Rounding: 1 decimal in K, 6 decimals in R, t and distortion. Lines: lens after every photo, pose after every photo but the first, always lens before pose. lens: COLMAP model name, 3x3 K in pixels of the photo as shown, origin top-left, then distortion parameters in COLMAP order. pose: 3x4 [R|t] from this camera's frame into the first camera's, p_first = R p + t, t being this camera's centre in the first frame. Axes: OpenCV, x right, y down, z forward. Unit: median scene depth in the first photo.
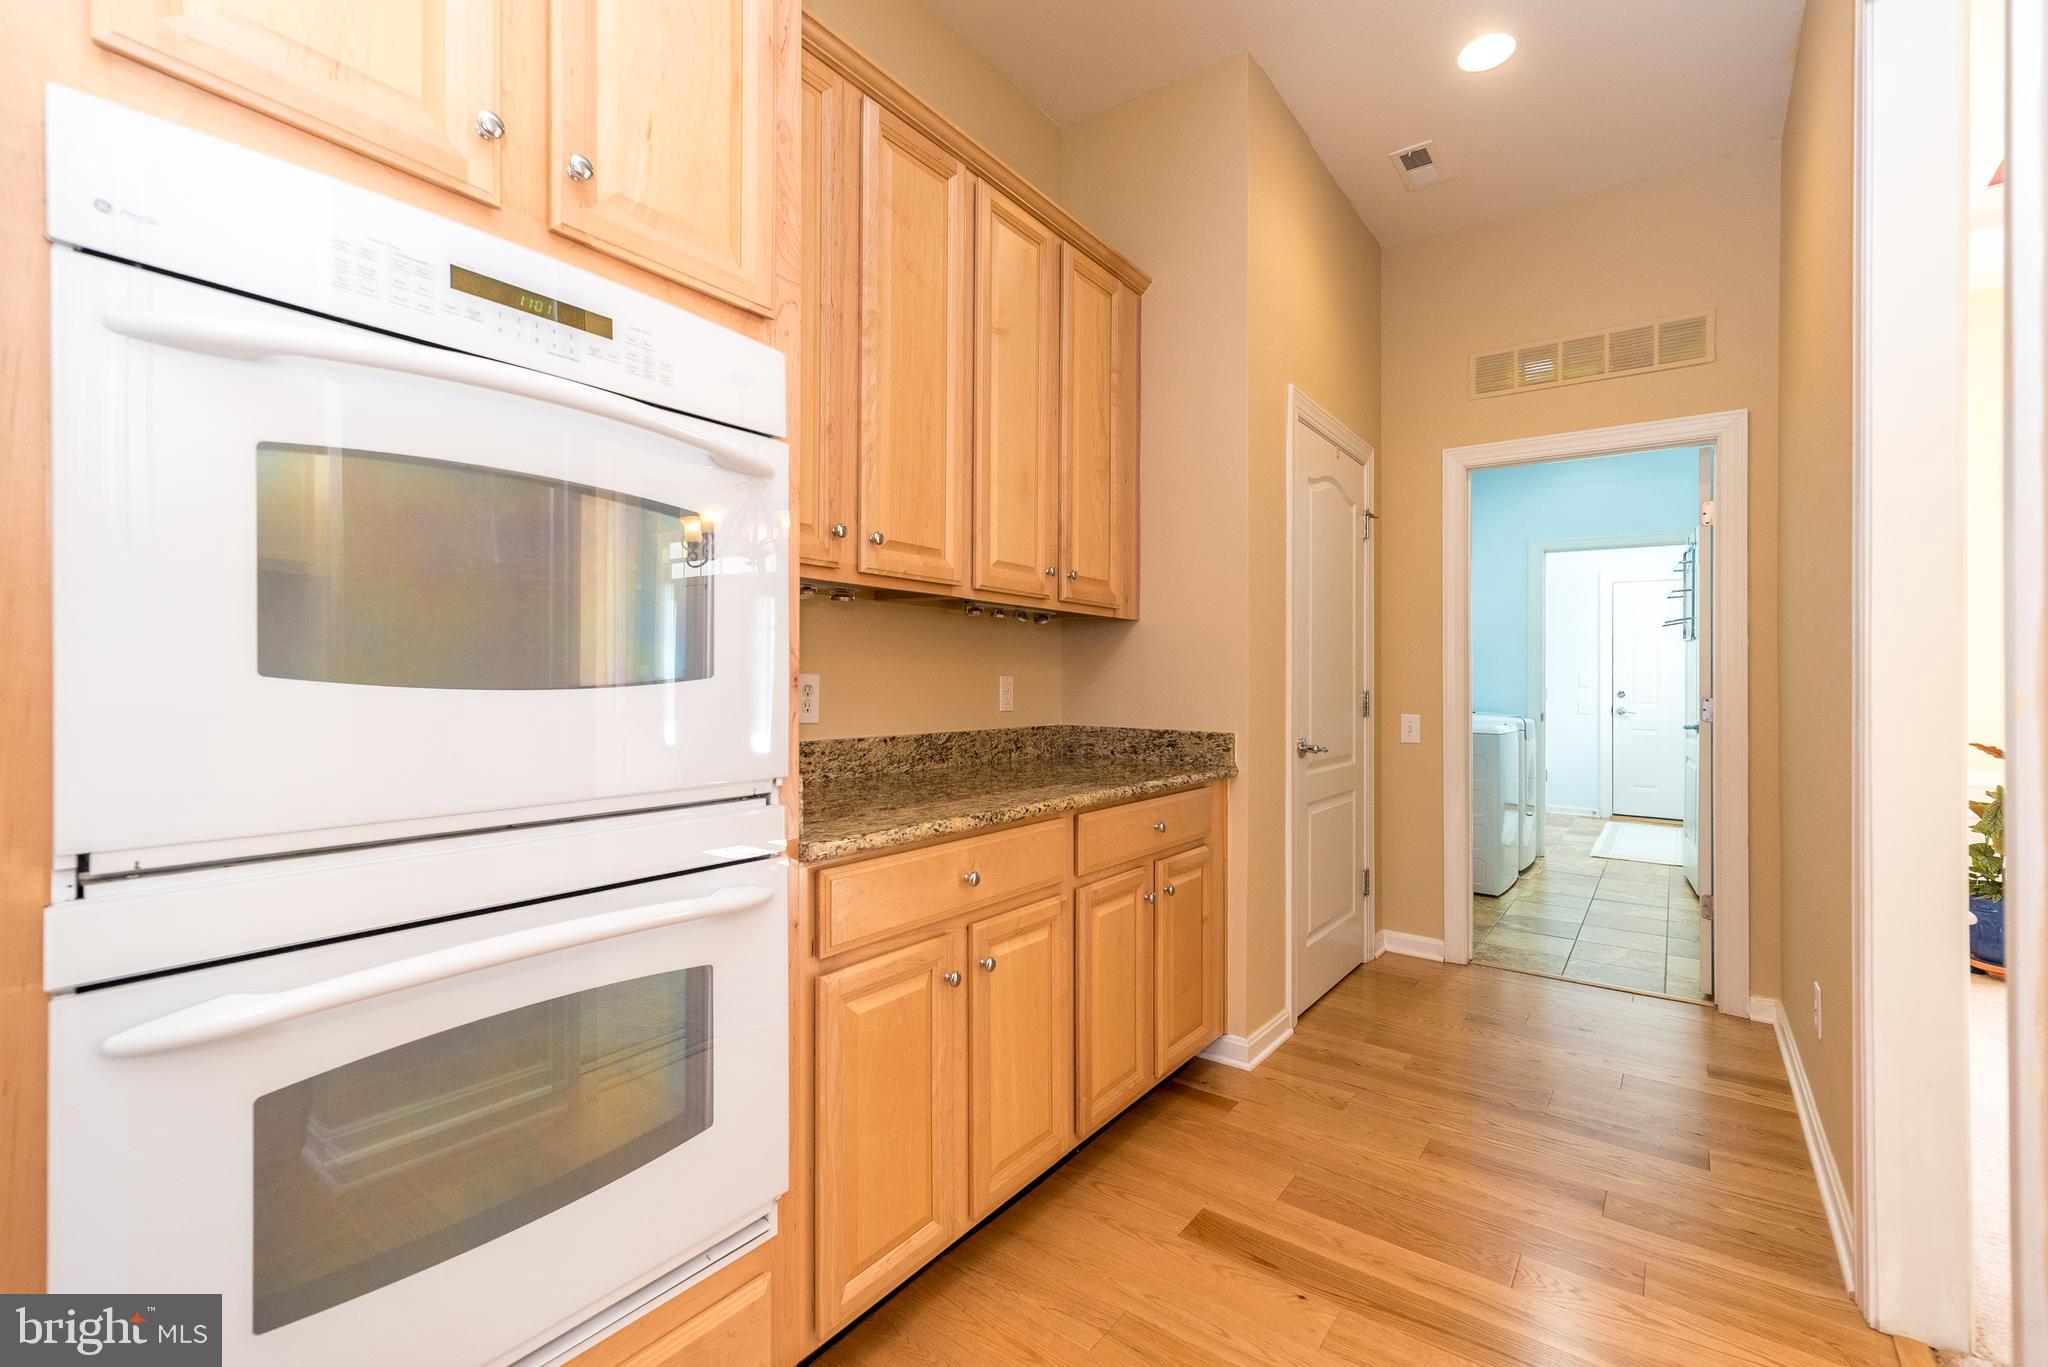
lens RADIAL K [[903.3, 0, 1042.3], [0, 903.3, 680.2], [0, 0, 1]] dist [0.007307, 0.000526]
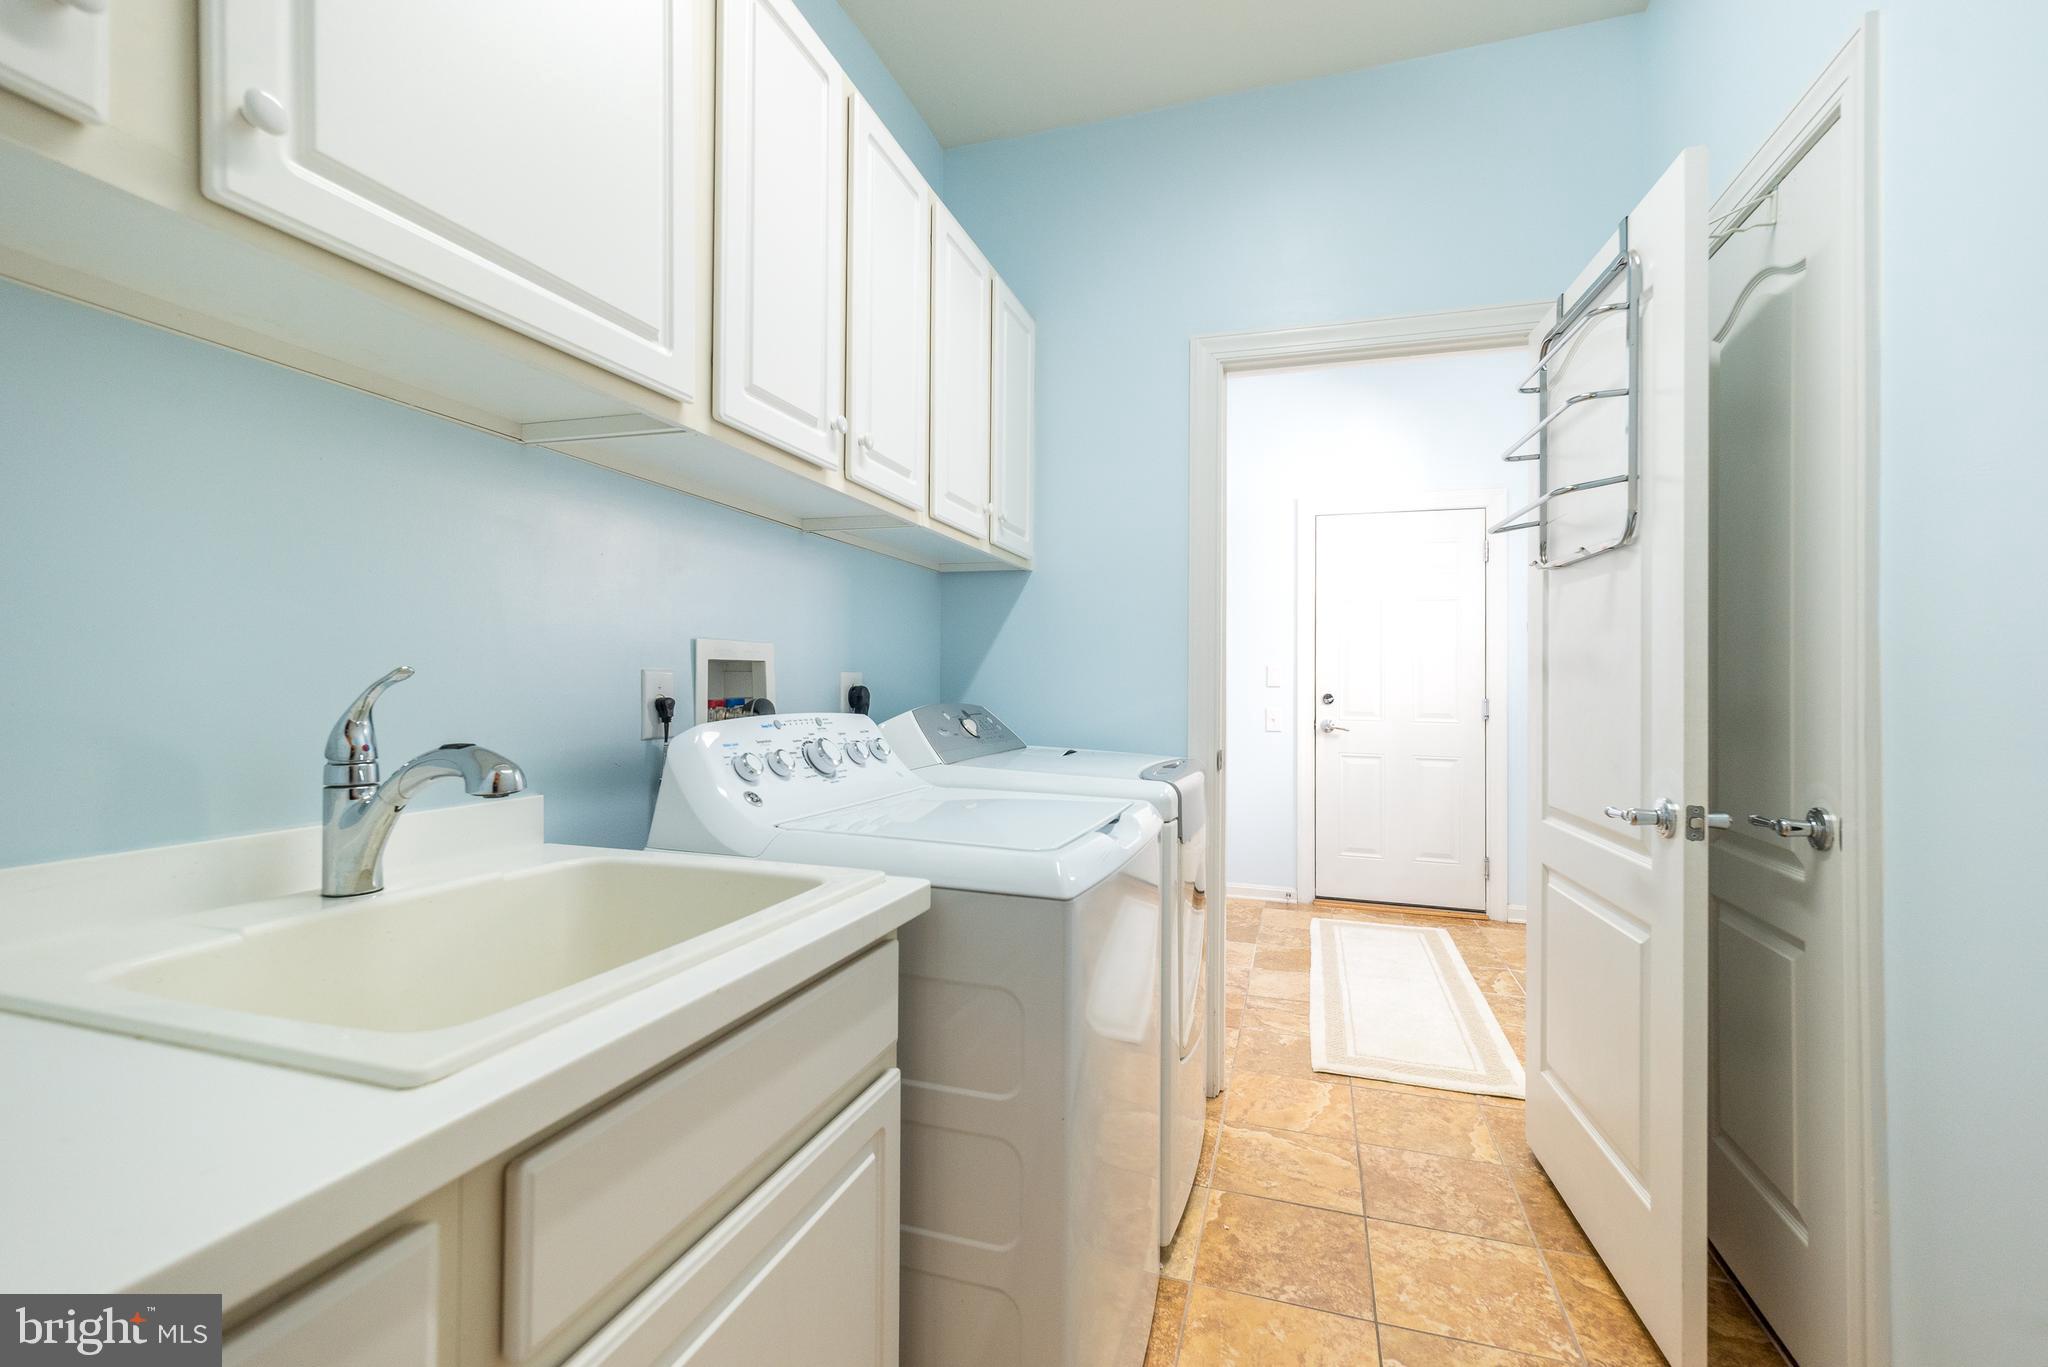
lens RADIAL K [[903.3, 0, 1042.3], [0, 903.3, 680.2], [0, 0, 1]] dist [0.007307, 0.000526]
pose [[0.947361, 0.002497, 0.320157, 0.364251], [-0.002647, 0.999996, 0.000033, 0.004528], [-0.320155, -0.000879, 0.947365, 0.673558]]
